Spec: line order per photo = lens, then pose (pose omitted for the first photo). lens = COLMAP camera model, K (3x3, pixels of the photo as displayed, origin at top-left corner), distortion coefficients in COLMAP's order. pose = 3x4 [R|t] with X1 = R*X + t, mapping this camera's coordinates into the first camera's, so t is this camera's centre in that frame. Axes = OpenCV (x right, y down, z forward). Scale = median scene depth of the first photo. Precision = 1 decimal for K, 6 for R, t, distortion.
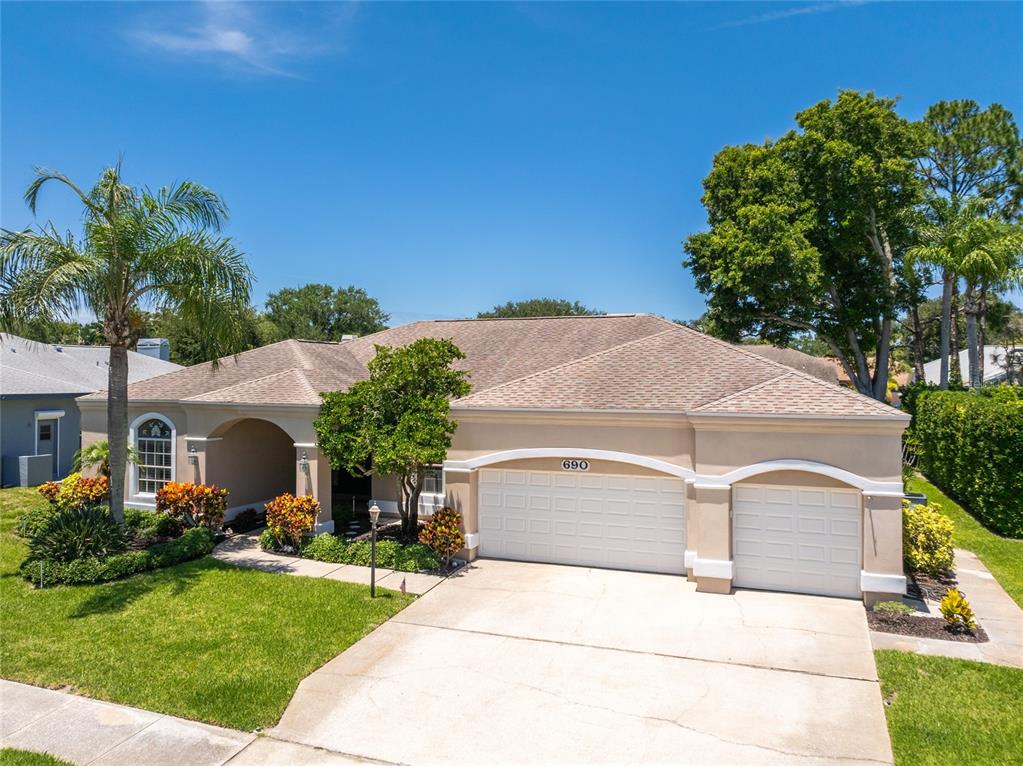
lens RADIAL K [[814.7, 0, 467.4], [0, 814.7, 355.9], [0, 0, 1]] dist [-0.025922, -0.003324]
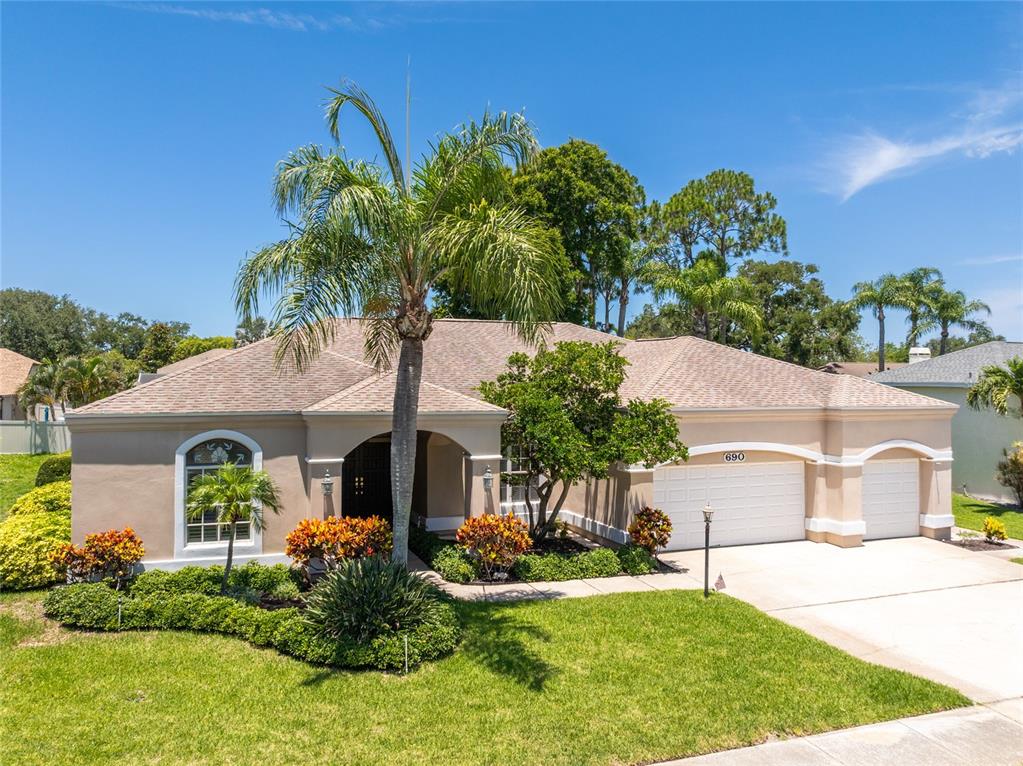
lens RADIAL K [[828.6, 0, 490.5], [0, 828.6, 371.8], [0, 0, 1]] dist [-0.032576, 0.013583]
pose [[0.738023, 0.006727, 0.674742, -0.967394], [-0.015849, 0.999847, 0.007367, 0.012926], [-0.674589, -0.016131, 0.738017, 0.410839]]
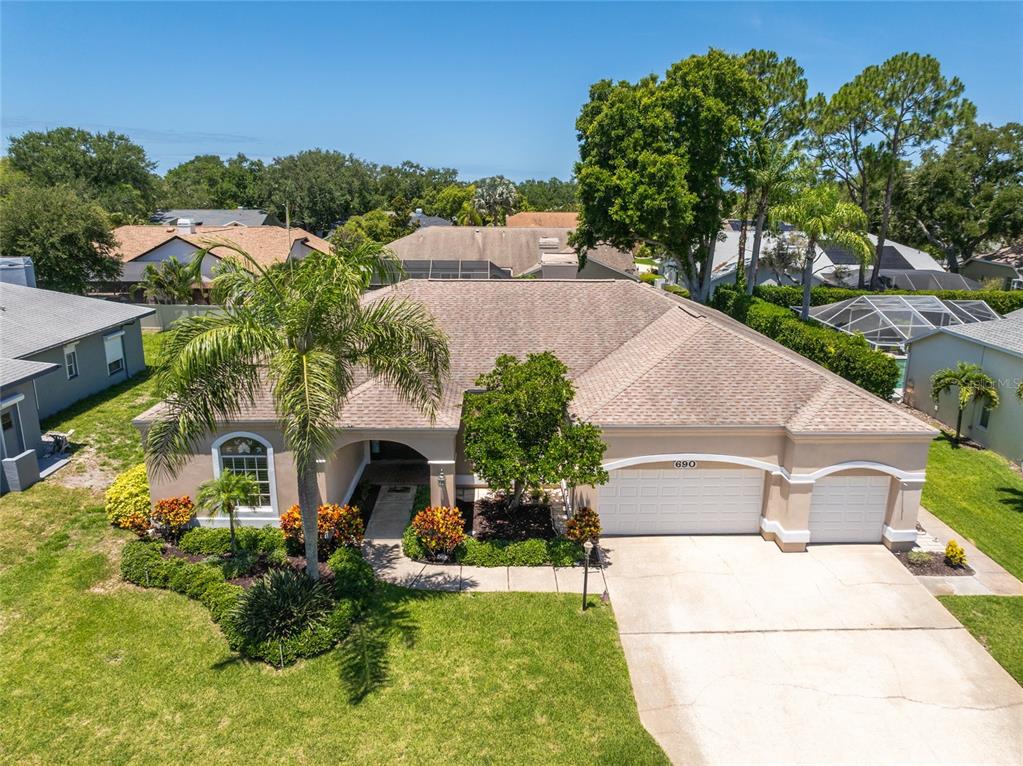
lens RADIAL K [[713.8, 0, 511.5], [0, 713.8, 383.0], [0, 0, 1]] dist [-0.027295, 0.009621]
pose [[0.913033, -0.099535, 0.395554, -0.580156], [-0.014882, 0.960993, 0.276171, -0.310392], [-0.407613, -0.258040, 0.875938, 0.188193]]
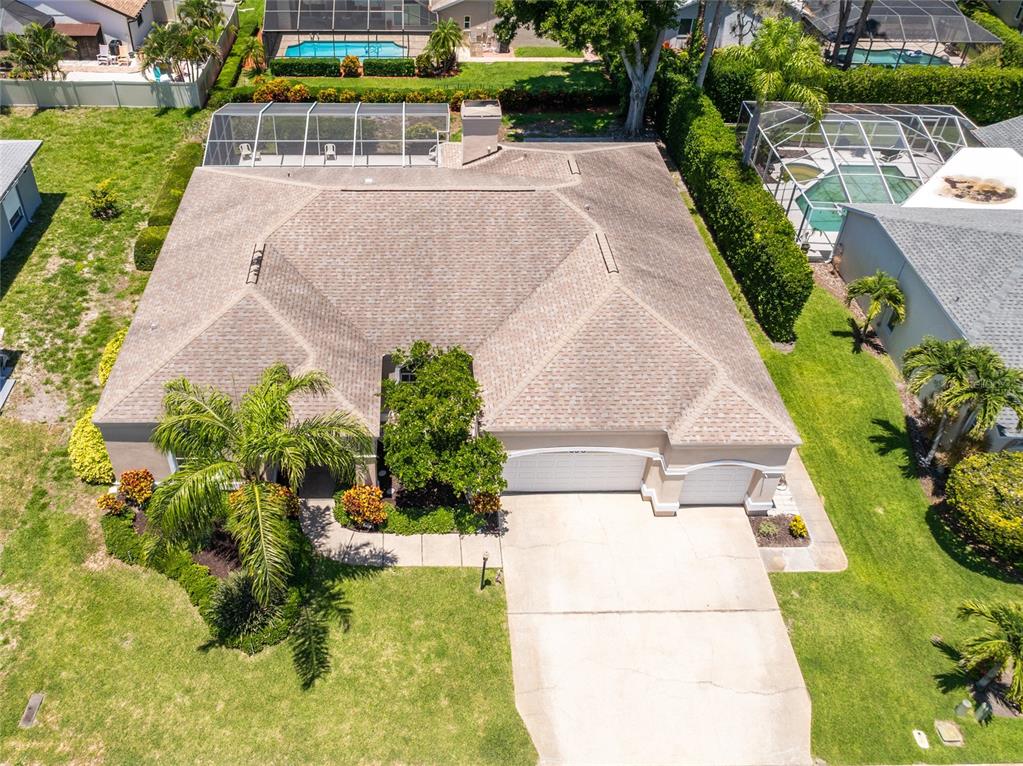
lens RADIAL K [[847.0, 0, 419.9], [0, 847.0, 309.7], [0, 0, 1]] dist [-0.026788, -0.008095]
pose [[0.918119, -0.241718, 0.314053, -0.574264], [-0.011172, 0.776354, 0.630198, -1.075322], [-0.396146, -0.582106, 0.710085, 0.209293]]
